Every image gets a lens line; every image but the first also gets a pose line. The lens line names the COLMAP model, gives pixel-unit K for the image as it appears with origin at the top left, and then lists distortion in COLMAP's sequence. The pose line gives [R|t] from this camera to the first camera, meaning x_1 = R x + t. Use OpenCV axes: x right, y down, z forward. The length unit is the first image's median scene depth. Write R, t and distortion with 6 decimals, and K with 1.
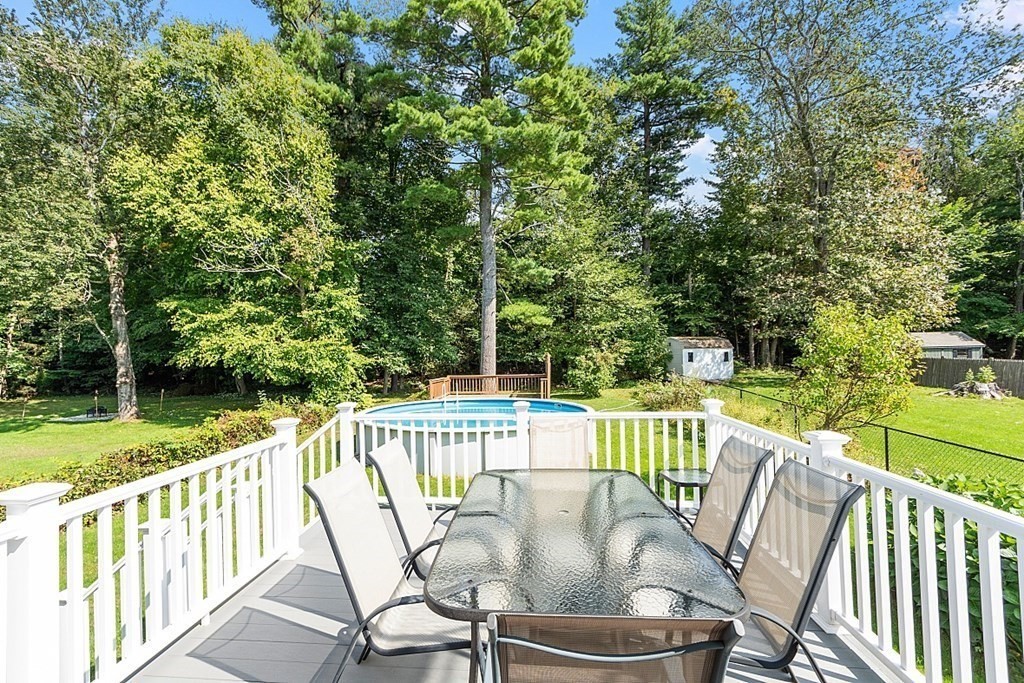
lens RADIAL K [[450.6, 0, 486.6], [0, 450.6, 350.5], [0, 0, 1]] dist [0.009544, 0.000059]
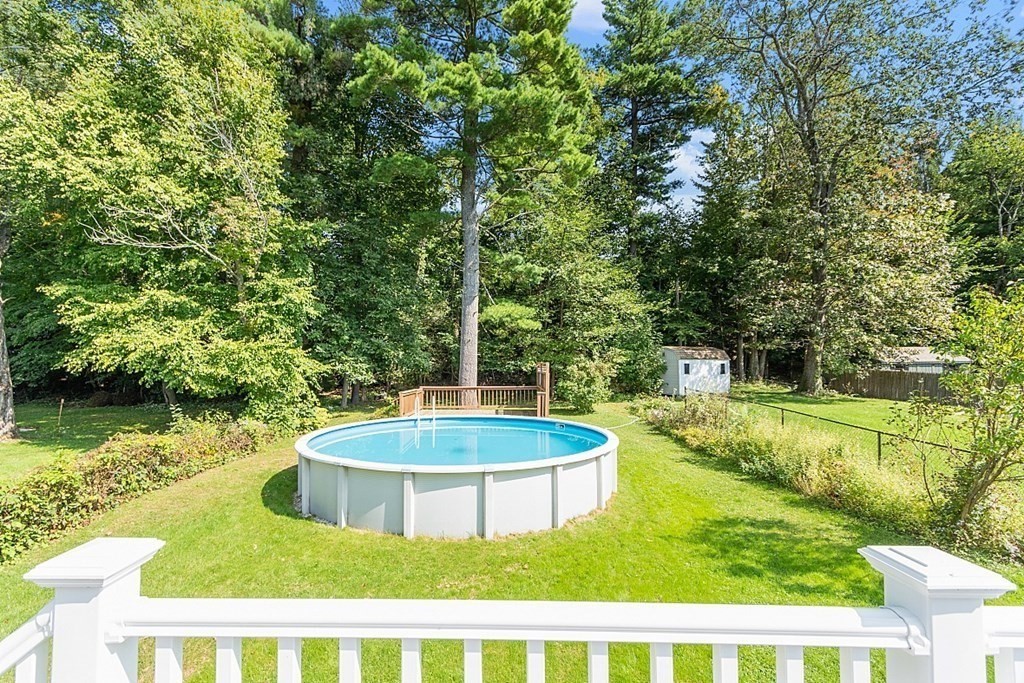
lens RADIAL K [[452.8, 0, 490.2], [0, 452.8, 349.2], [0, 0, 1]] dist [0.007526, -0.000193]
pose [[0.996425, 0.018138, 0.082508, -0.030968], [-0.016253, 0.999593, -0.023466, 0.004392], [-0.082900, 0.022041, 0.996314, 0.169750]]
